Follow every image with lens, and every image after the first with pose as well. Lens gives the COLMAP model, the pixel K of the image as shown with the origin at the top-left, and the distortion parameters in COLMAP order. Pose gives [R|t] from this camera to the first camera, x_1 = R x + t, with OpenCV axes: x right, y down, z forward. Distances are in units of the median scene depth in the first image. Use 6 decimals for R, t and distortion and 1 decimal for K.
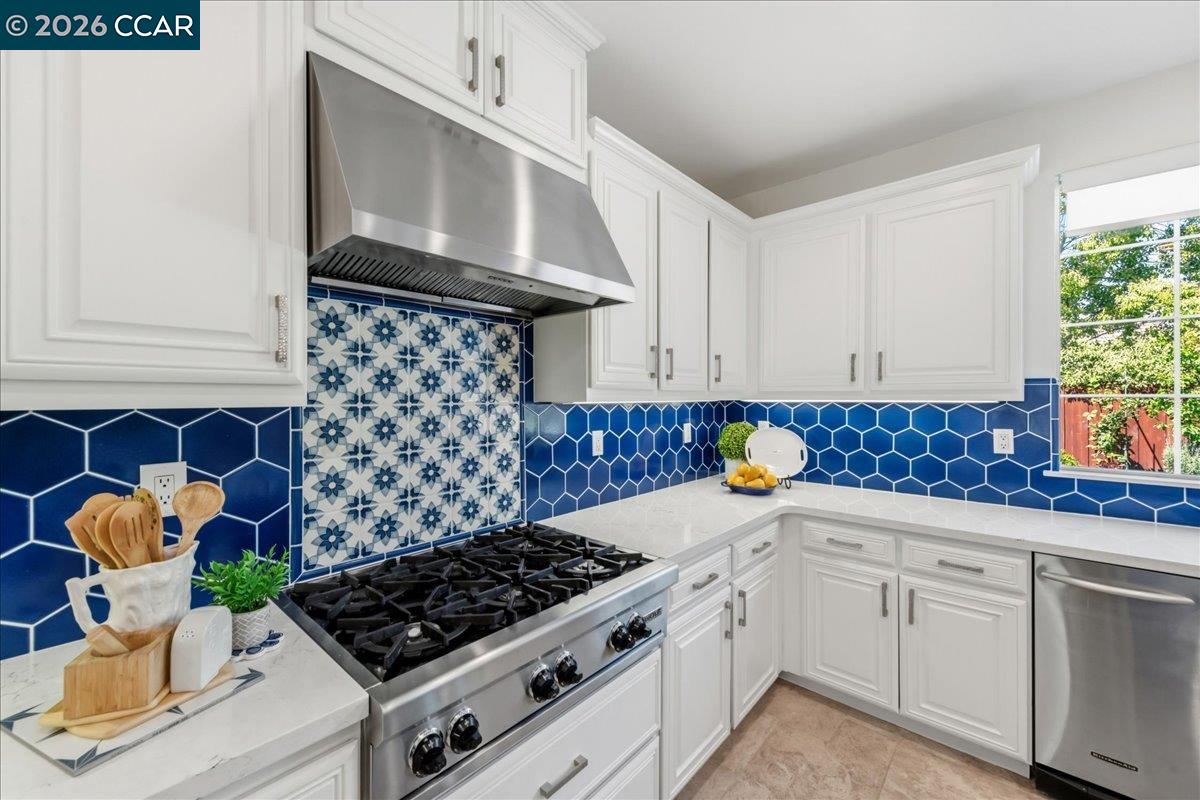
lens RADIAL K [[472.0, 0, 597.4], [0, 472.0, 397.7], [0, 0, 1]] dist [0.001626, -0.000205]
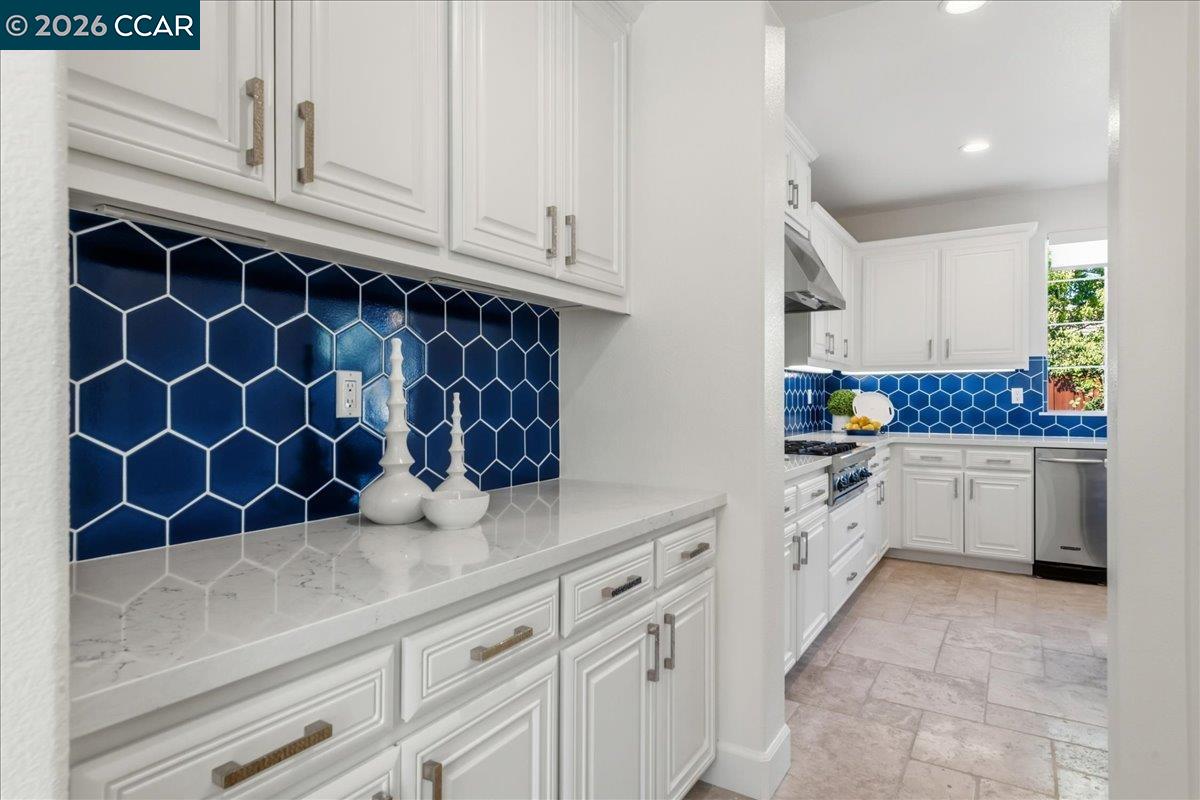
lens RADIAL K [[654.6, 0, 599.9], [0, 654.6, 400.2], [0, 0, 1]] dist [-0.001581, 0.000501]
pose [[0.985541, -0.000076, 0.169437, -0.851268], [-0.000413, 0.999996, 0.002848, 0.095044], [-0.169436, -0.002877, 0.985537, -0.884132]]
